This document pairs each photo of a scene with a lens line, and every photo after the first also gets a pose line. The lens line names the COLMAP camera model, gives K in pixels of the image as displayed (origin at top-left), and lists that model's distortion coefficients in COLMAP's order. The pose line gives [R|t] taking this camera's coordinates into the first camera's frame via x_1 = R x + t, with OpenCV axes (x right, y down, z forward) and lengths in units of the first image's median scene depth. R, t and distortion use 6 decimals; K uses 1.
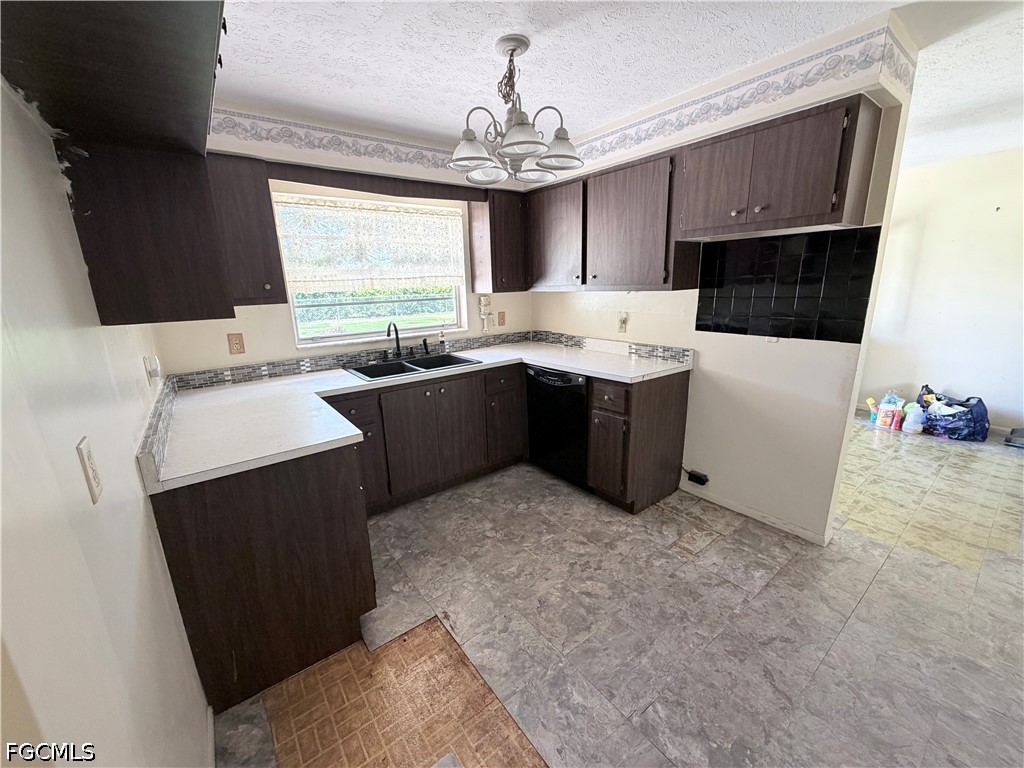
lens RADIAL K [[407.4, 0, 509.8], [0, 407.4, 384.6], [0, 0, 1]] dist [0.000759, -0.000346]
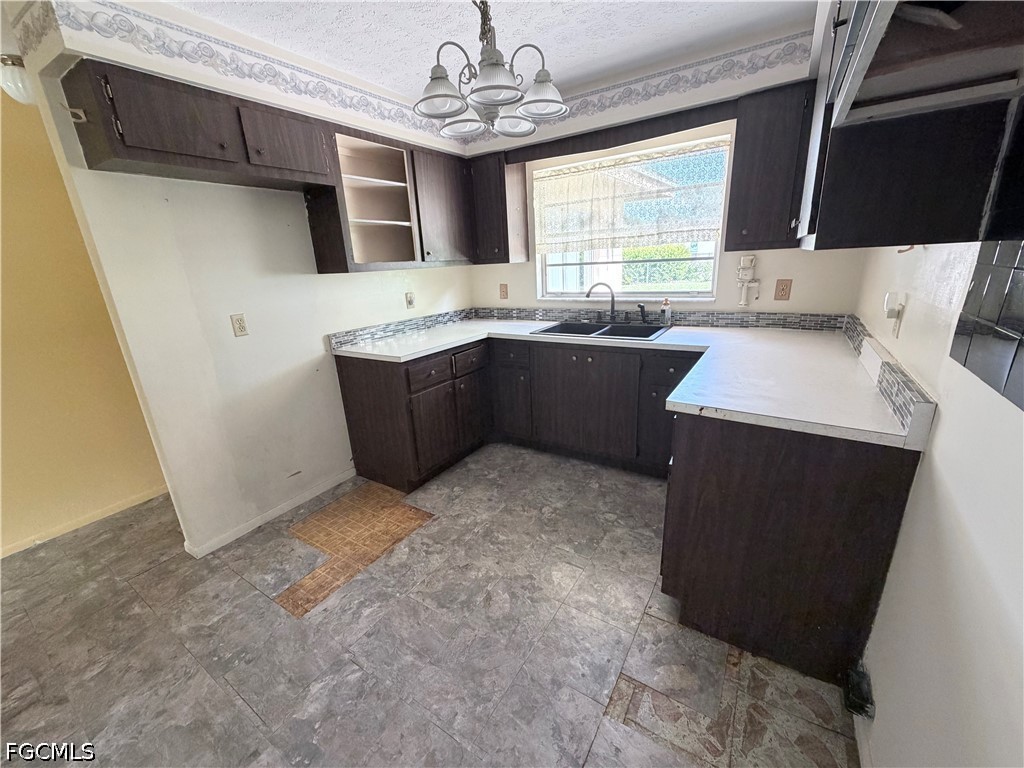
lens RADIAL K [[407.4, 0, 510.0], [0, 407.4, 384.6], [0, 0, 1]] dist [0.000759, -0.000346]
pose [[0.342487, 0.285317, -0.895152, 0.743862], [-0.188615, 0.954256, 0.231991, -0.133953], [0.920395, 0.089385, 0.380635, 0.551532]]
